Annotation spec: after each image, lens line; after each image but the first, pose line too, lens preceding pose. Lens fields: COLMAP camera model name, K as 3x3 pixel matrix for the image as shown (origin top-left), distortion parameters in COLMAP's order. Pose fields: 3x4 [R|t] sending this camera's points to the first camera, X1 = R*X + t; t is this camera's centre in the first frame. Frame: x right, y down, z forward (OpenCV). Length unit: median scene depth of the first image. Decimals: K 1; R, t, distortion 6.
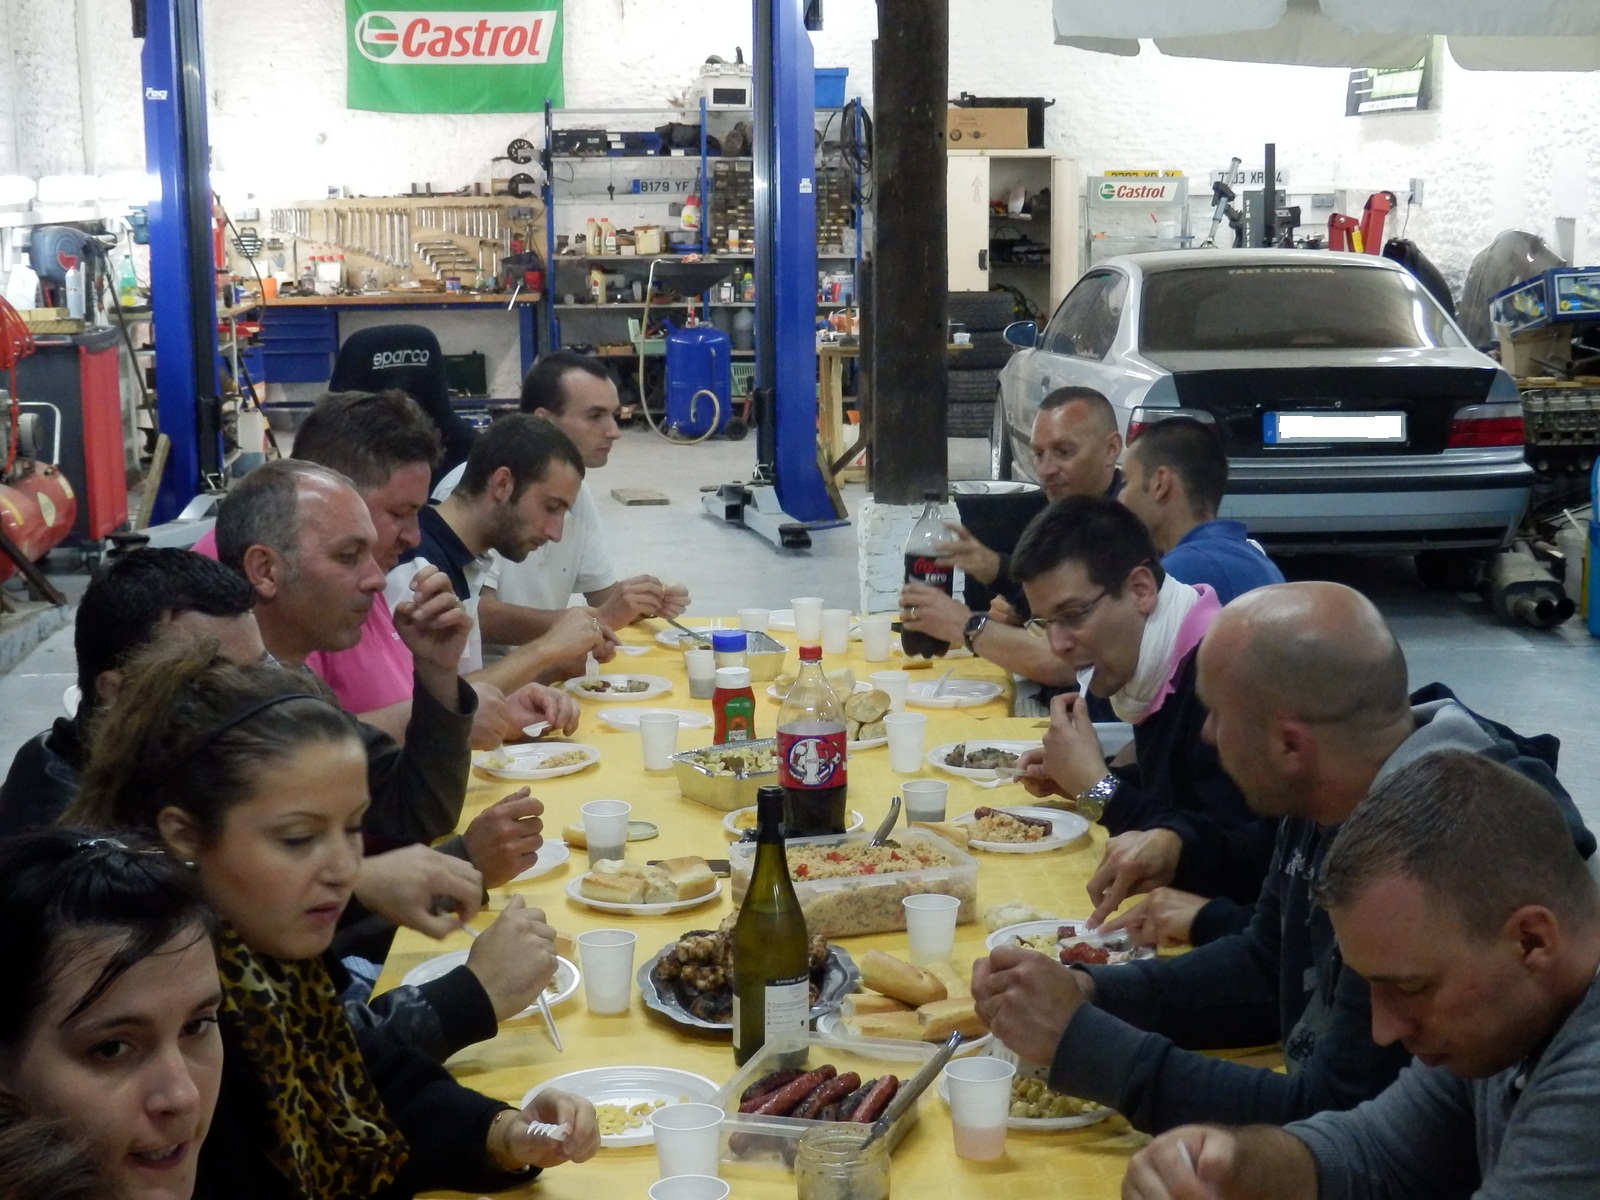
lens RADIAL K [[2644.2, 0, 797.2], [0, 2644.2, 591.4], [0, 0, 1]] dist [0.013160, 0.000000]
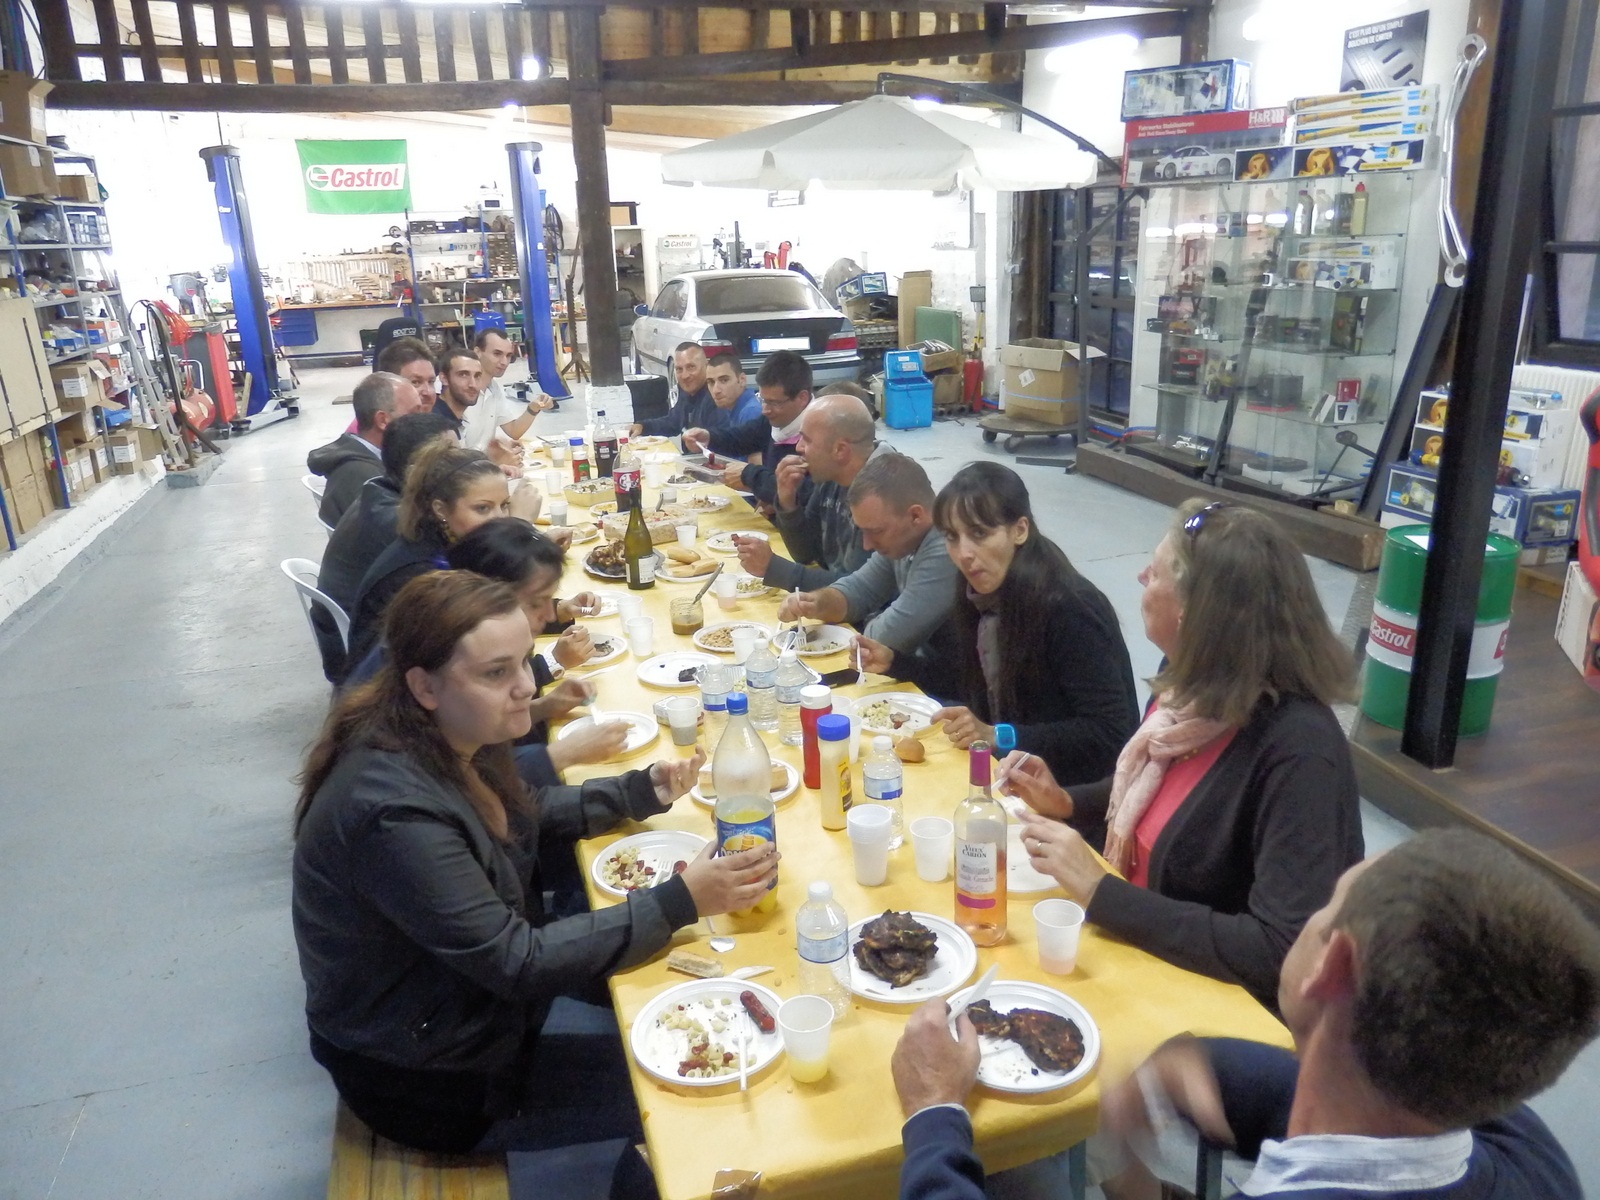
lens RADIAL K [[1163.9, 0, 792.2], [0, 1163.9, 600.2], [0, 0, 1]] dist [0.001853, 0.002176]
pose [[0.972890, -0.091641, 0.212335, -0.024439], [0.059052, 0.986142, 0.155037, 0.002852], [-0.223601, -0.138296, 0.964820, -0.042931]]
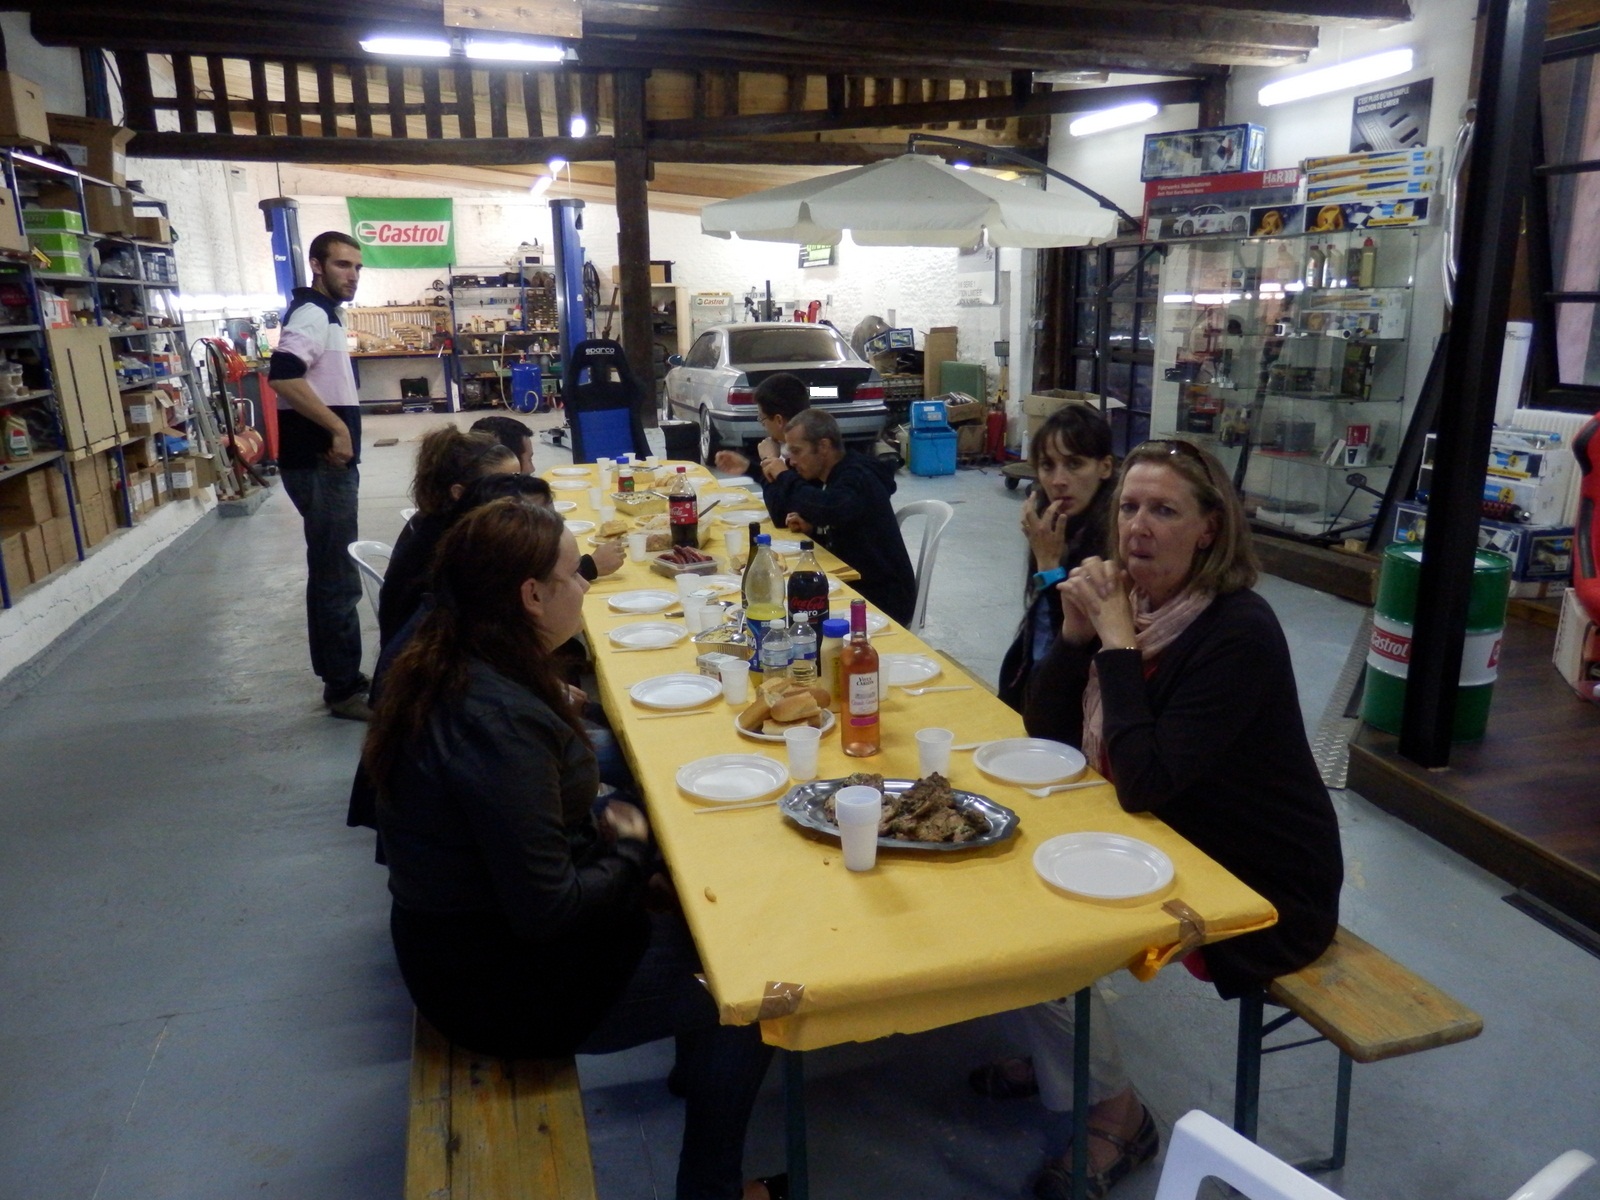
lens RADIAL K [[1163.9, 0, 793.5], [0, 1163.9, 606.7], [0, 0, 1]] dist [0.001853, 0.002176]
pose [[0.977866, -0.060930, 0.200162, -0.032254], [0.040367, 0.993626, 0.105254, 0.015961], [-0.205299, -0.094844, 0.974093, -0.061948]]
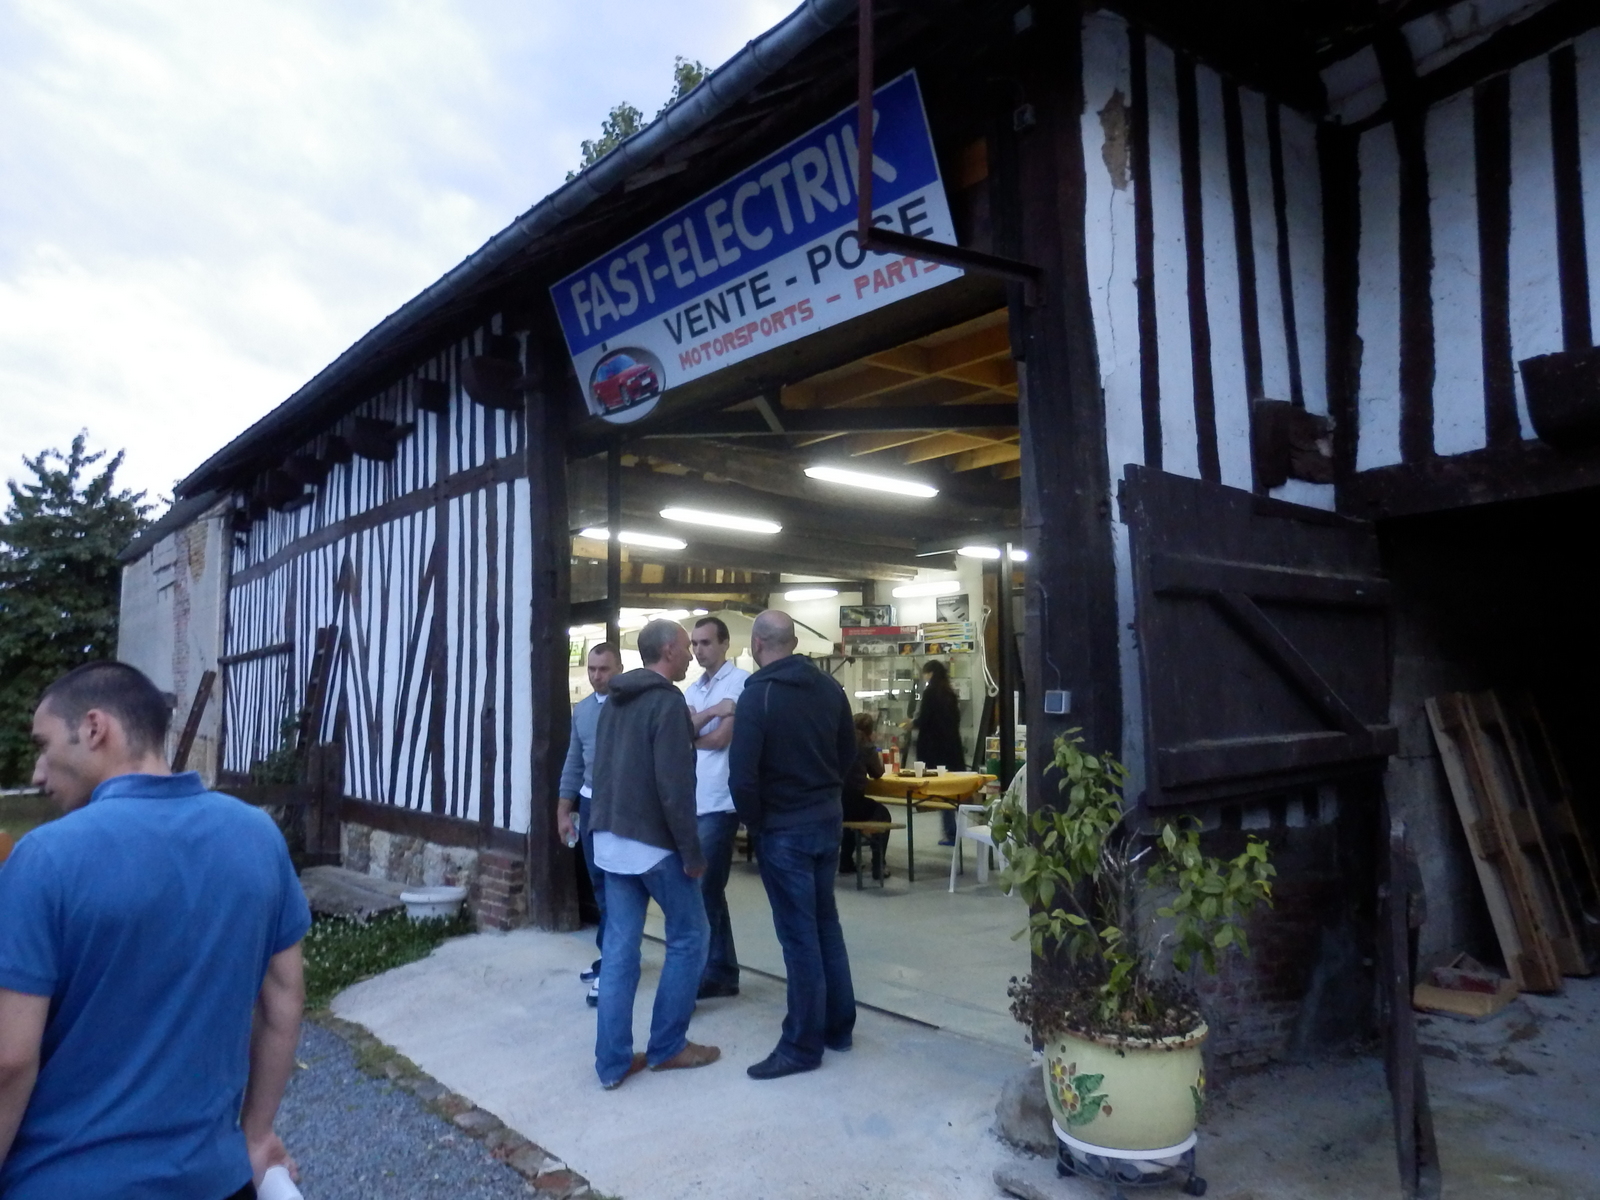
lens RADIAL K [[1163.9, 0, 805.6], [0, 1163.9, 602.1], [0, 0, 1]] dist [0.001853, 0.002176]
pose [[0.812195, 0.047369, 0.581459, -0.455535], [0.093464, 0.973259, -0.209839, 0.094172], [-0.575850, 0.224775, 0.786049, -0.432333]]
